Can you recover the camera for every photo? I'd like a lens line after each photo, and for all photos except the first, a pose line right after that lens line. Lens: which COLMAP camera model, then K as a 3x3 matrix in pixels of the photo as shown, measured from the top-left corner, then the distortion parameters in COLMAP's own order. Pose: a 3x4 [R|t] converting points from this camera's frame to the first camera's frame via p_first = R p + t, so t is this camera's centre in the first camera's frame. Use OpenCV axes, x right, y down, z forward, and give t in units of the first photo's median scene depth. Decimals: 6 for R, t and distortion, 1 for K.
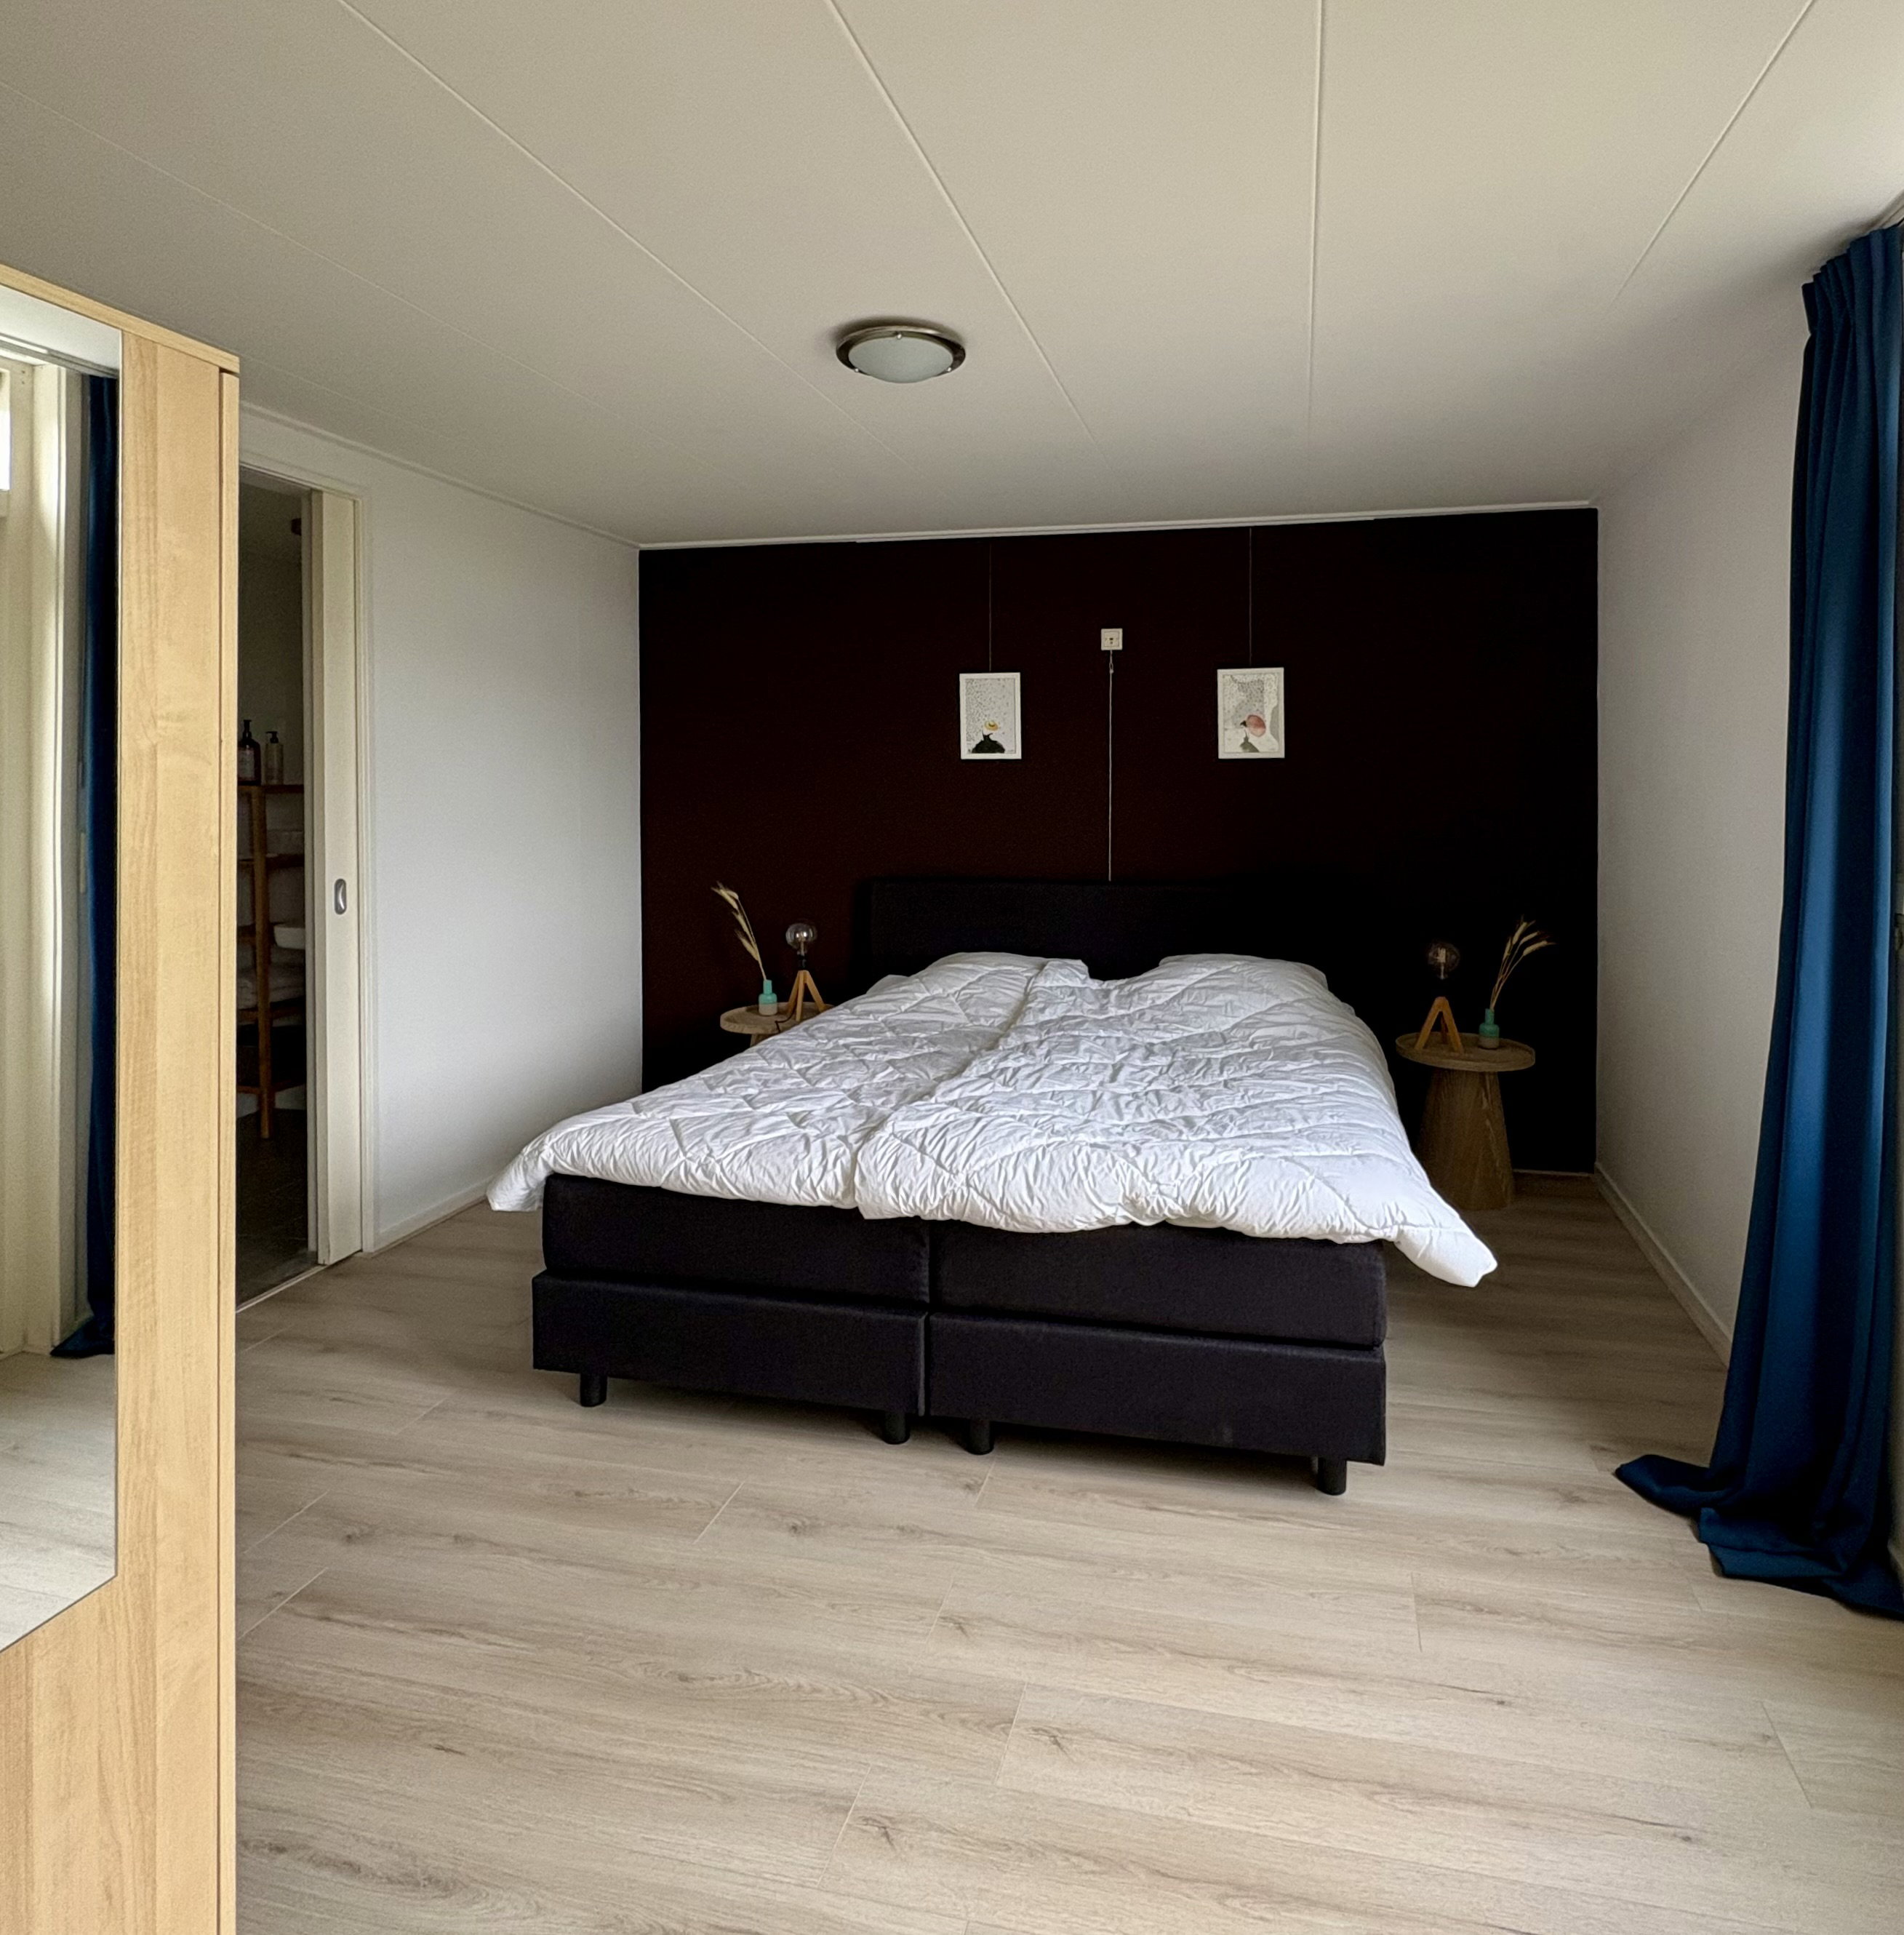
lens RADIAL K [[1175.1, 0, 1052.9], [0, 1175.1, 788.9], [0, 0, 1]] dist [0.000519, 0.000684]
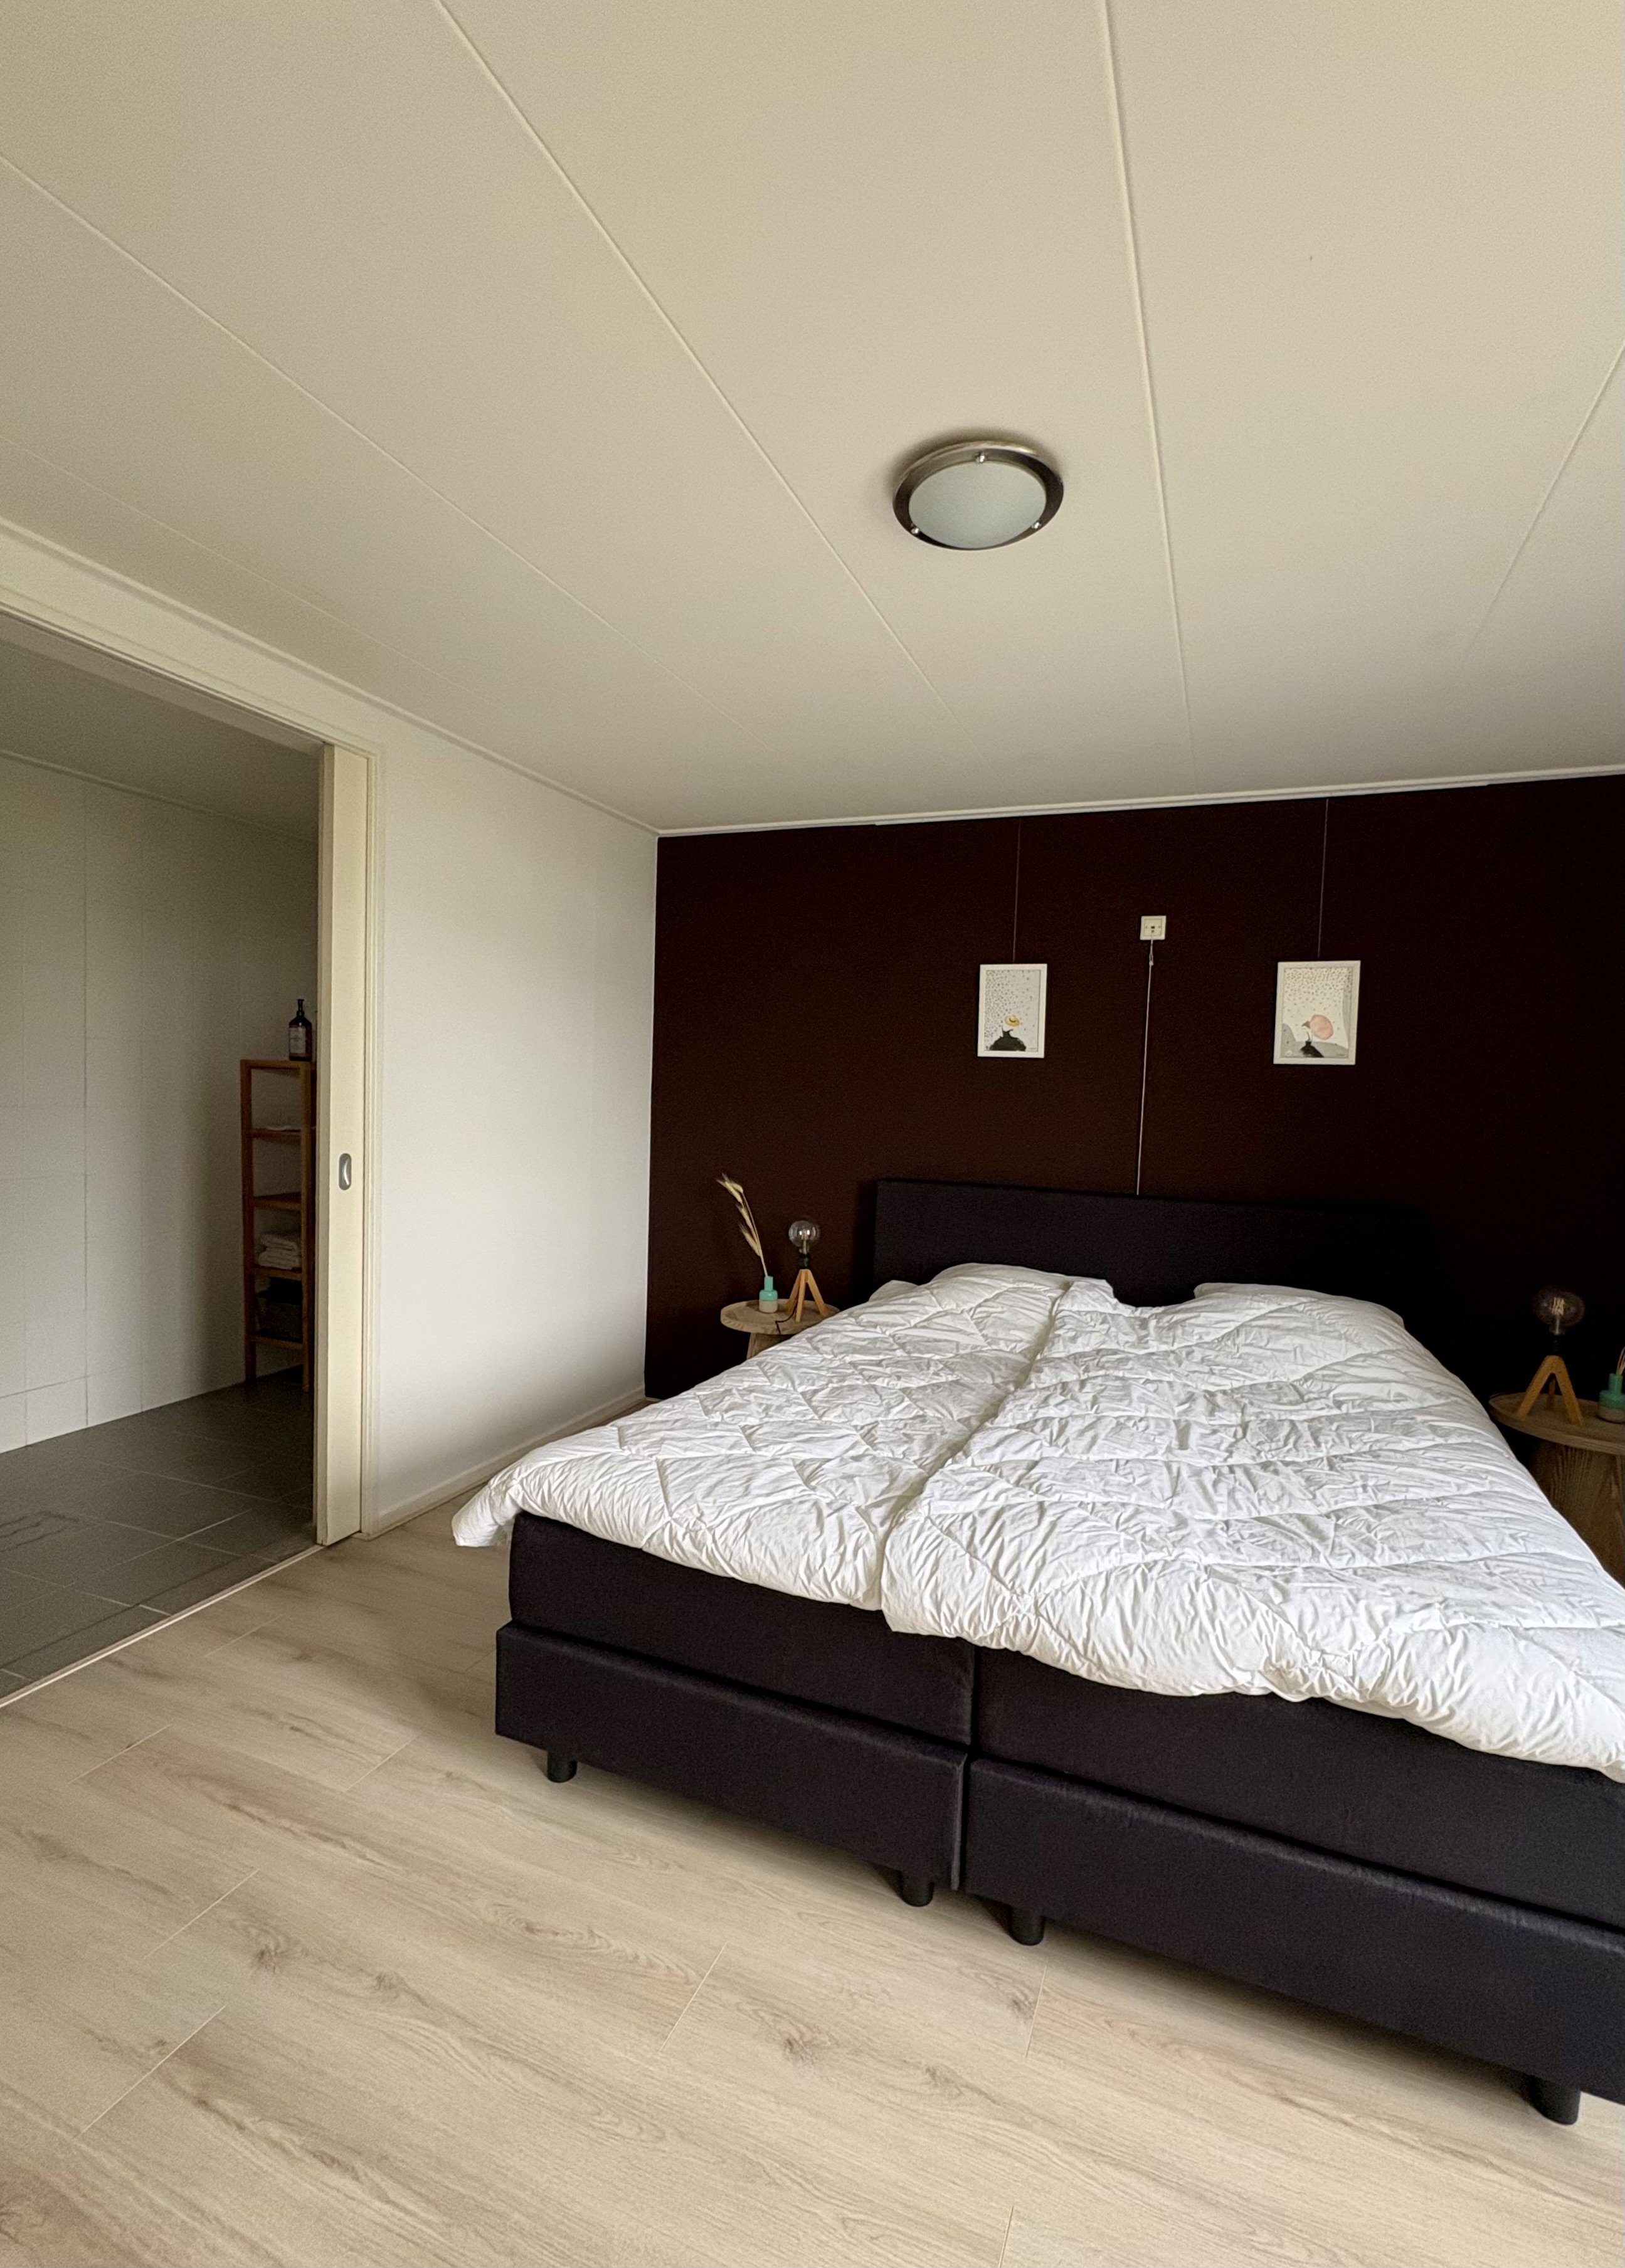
lens RADIAL K [[1004.8, 0, 812.5], [0, 1004.8, 1134.0], [0, 0, 1]] dist [0.000175, 0.000082]
pose [[0.980702, 0.043316, -0.190648, -0.079875], [-0.036663, 0.998594, 0.038287, 0.016304], [0.192038, -0.030558, 0.980912, 0.287050]]
